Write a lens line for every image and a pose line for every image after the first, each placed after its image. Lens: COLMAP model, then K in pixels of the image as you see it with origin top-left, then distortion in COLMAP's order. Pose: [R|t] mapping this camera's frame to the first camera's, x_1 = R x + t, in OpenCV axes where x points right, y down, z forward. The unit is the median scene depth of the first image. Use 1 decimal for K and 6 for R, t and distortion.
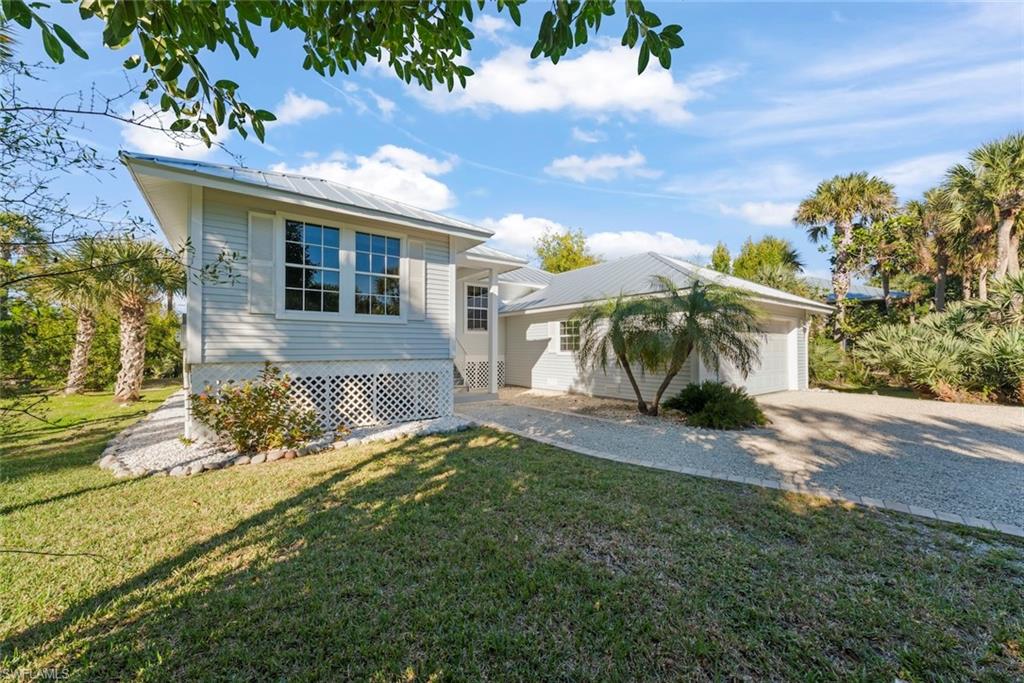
lens RADIAL K [[392.2, 0, 518.3], [0, 392.2, 343.4], [0, 0, 1]] dist [0.001449, -0.000173]
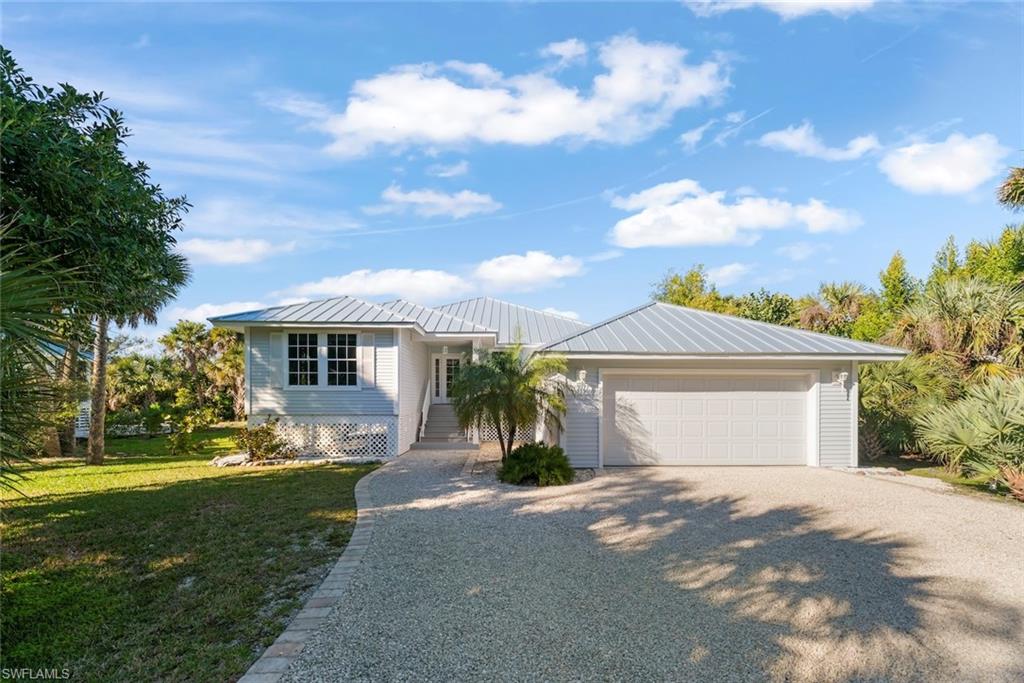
lens RADIAL K [[392.2, 0, 505.5], [0, 392.2, 399.6], [0, 0, 1]] dist [0.001449, -0.000173]
pose [[0.832020, -0.001647, -0.554744, 1.035920], [0.007052, 0.999946, 0.007608, -0.024584], [0.554701, -0.010242, 0.831987, 0.070253]]
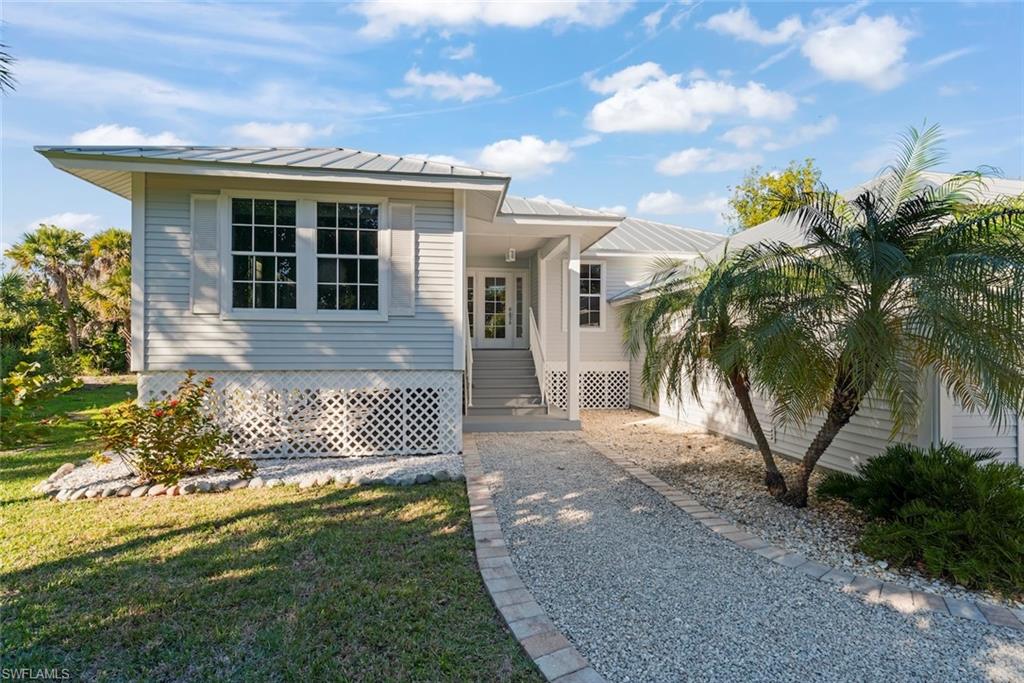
lens RADIAL K [[463.0, 0, 511.2], [0, 463.0, 343.3], [0, 0, 1]] dist [0.009869, -0.000083]
pose [[0.872197, -0.000709, -0.489153, 0.345014], [0.002974, 0.999988, 0.003854, -0.012222], [0.489145, -0.004816, 0.872189, 0.382560]]
